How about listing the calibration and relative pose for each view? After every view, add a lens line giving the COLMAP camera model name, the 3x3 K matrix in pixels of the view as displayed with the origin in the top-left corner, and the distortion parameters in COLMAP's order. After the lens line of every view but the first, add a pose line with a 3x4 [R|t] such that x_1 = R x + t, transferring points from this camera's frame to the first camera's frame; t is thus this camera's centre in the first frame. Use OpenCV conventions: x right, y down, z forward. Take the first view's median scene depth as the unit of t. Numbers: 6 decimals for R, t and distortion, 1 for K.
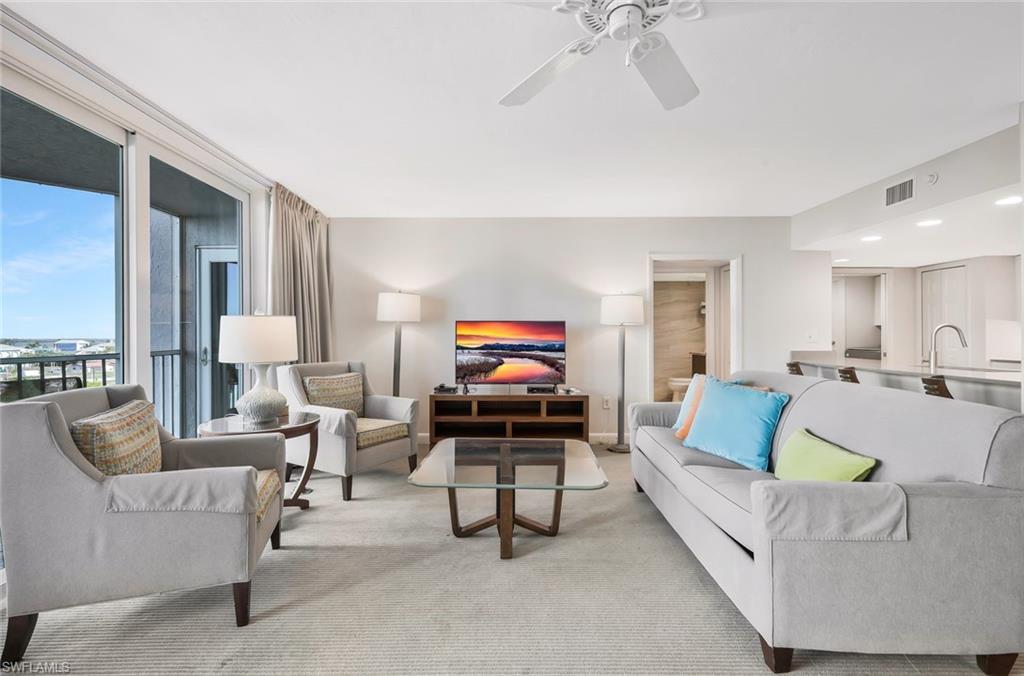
lens RADIAL K [[452.0, 0, 510.8], [0, 452.0, 336.5], [0, 0, 1]] dist [0.009356, 0.000079]
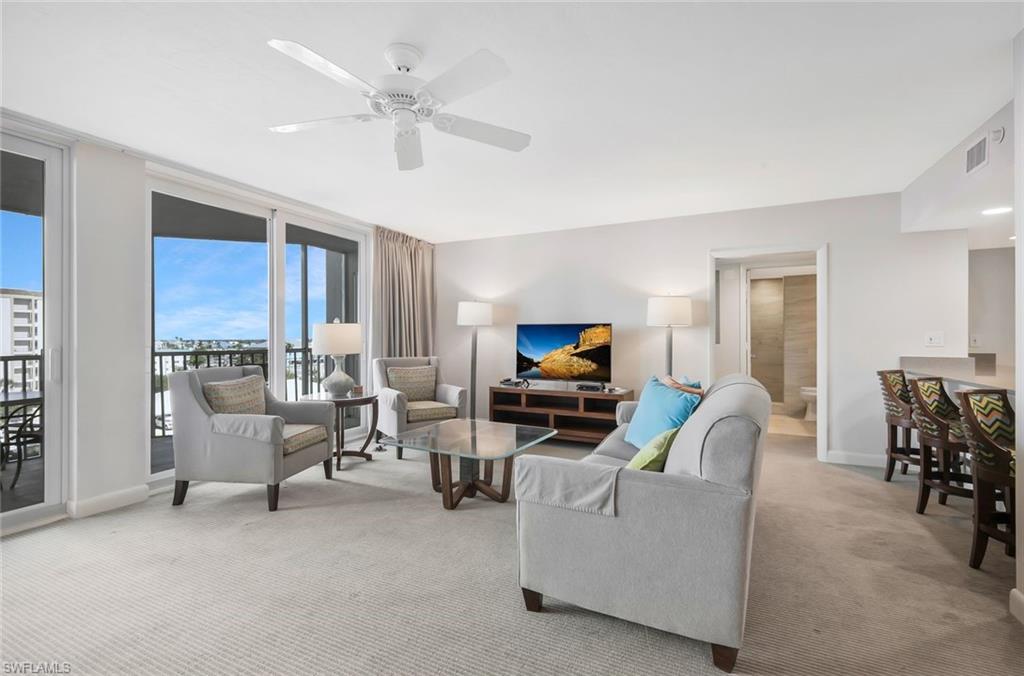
lens RADIAL K [[452.0, 0, 514.8], [0, 452.0, 337.6], [0, 0, 1]] dist [0.009356, 0.000079]
pose [[0.900530, 0.002346, -0.434788, 0.510222], [-0.002771, 0.999996, -0.000343, 0.000195], [0.434785, 0.001514, 0.900533, -0.058862]]
